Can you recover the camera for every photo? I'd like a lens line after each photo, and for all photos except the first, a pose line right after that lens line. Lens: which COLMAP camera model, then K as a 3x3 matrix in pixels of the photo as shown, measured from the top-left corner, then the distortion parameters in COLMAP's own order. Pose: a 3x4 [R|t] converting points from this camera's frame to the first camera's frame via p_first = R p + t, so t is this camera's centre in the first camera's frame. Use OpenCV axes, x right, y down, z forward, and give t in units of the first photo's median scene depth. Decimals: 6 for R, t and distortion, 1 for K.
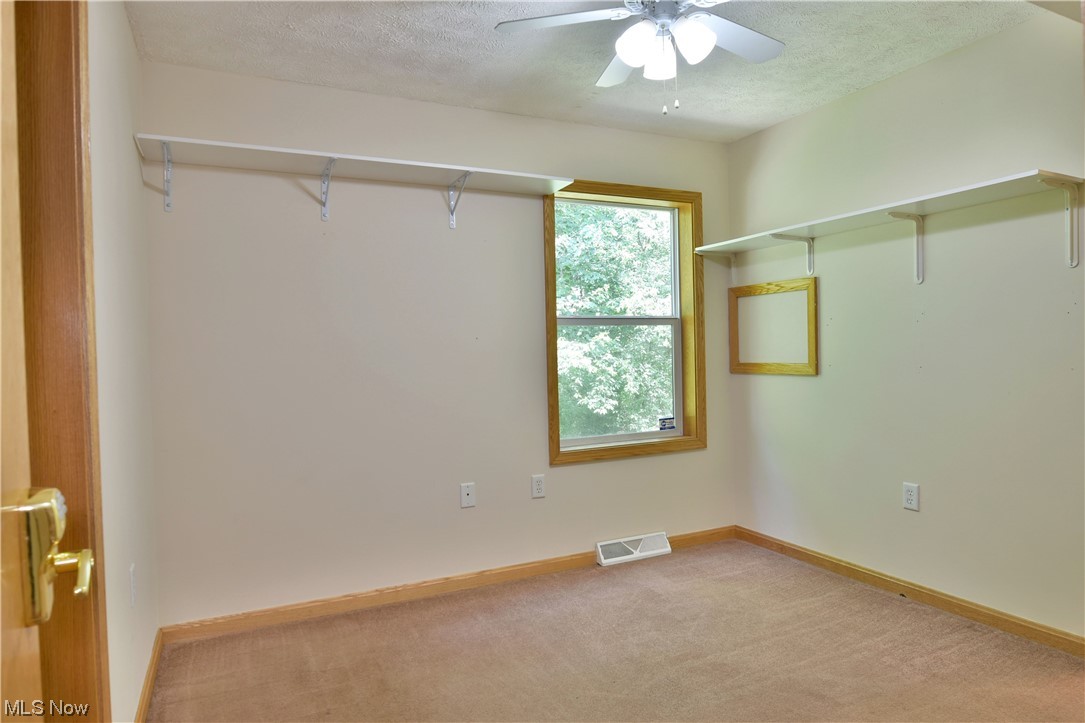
lens RADIAL K [[658.2, 0, 543.2], [0, 658.2, 360.6], [0, 0, 1]] dist [-0.012100, -0.004972]
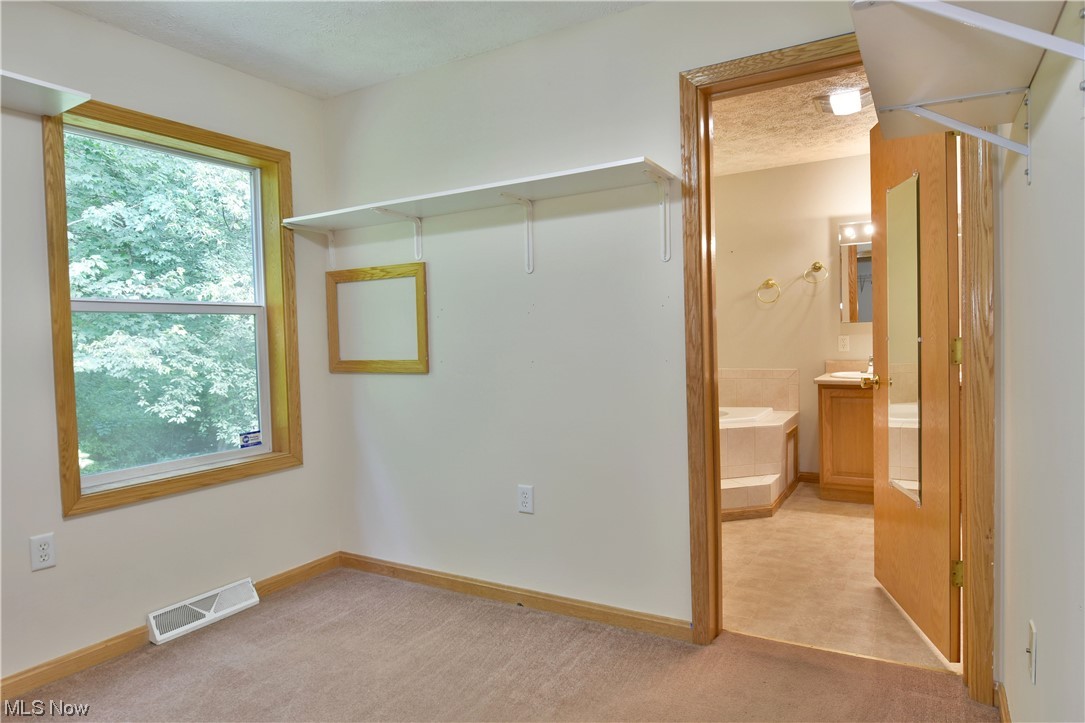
lens RADIAL K [[658.2, 0, 543.2], [0, 658.2, 360.6], [0, 0, 1]] dist [-0.012100, -0.004972]
pose [[0.833602, -0.020590, 0.551981, 0.053306], [0.016600, 0.999787, 0.012226, -0.002299], [-0.552116, -0.001029, 0.833767, 0.164256]]
